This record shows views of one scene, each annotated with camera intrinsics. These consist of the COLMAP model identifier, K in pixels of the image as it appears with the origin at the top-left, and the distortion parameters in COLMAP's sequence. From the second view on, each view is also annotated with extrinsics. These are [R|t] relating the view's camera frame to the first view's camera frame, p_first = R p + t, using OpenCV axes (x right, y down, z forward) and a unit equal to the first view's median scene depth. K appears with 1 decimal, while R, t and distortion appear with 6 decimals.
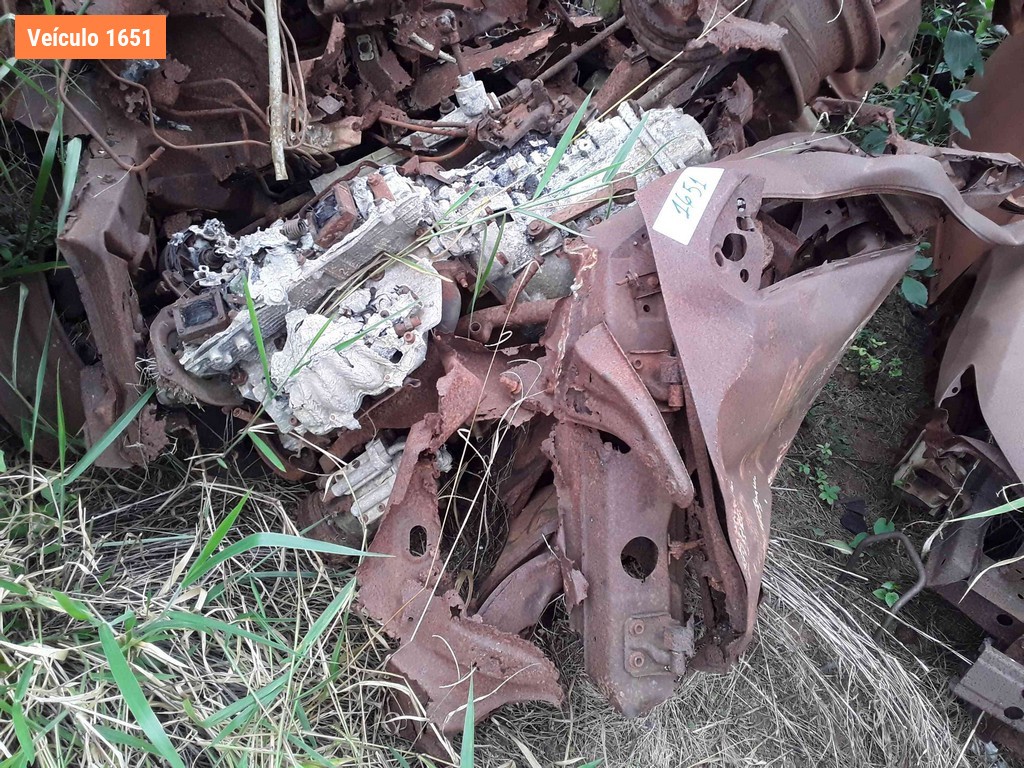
lens RADIAL K [[937.3, 0, 519.6], [0, 937.3, 401.8], [0, 0, 1]] dist [0.096784, -0.213884]
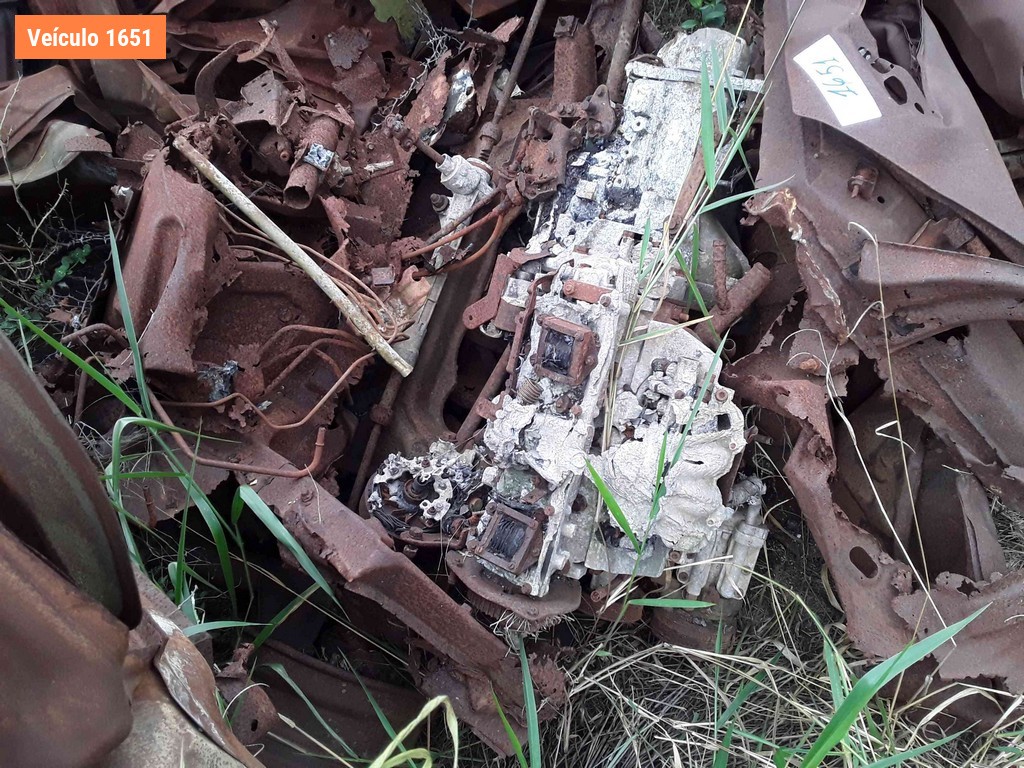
lens RADIAL K [[937.3, 0, 519.6], [0, 937.3, 401.8], [0, 0, 1]] dist [0.096784, -0.213884]
pose [[0.740571, -0.661085, 0.120504, -0.347056], [0.661196, 0.748871, 0.044860, -0.215581], [-0.119898, 0.046455, 0.991699, 0.137985]]
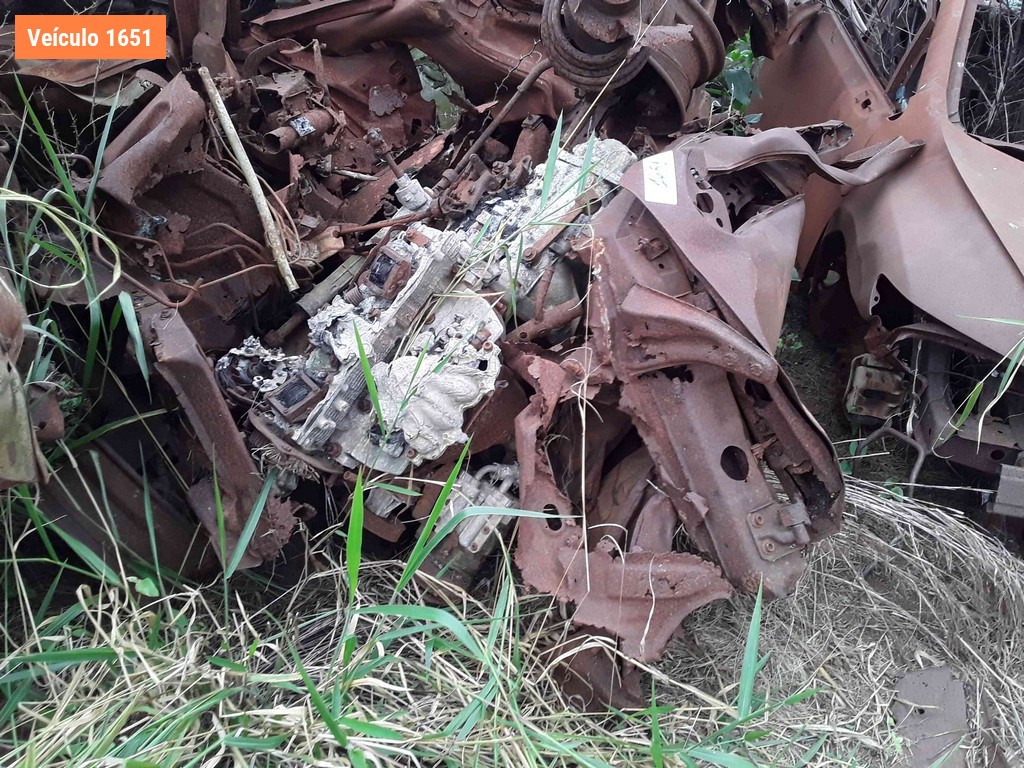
lens RADIAL K [[947.1, 0, 528.2], [0, 947.1, 399.7], [0, 0, 1]] dist [0.087695, -0.212896]
pose [[0.925488, -0.319872, 0.202863, -0.309142], [0.352106, 0.923945, -0.149490, 0.172237], [-0.139617, 0.209780, 0.967729, -0.108881]]
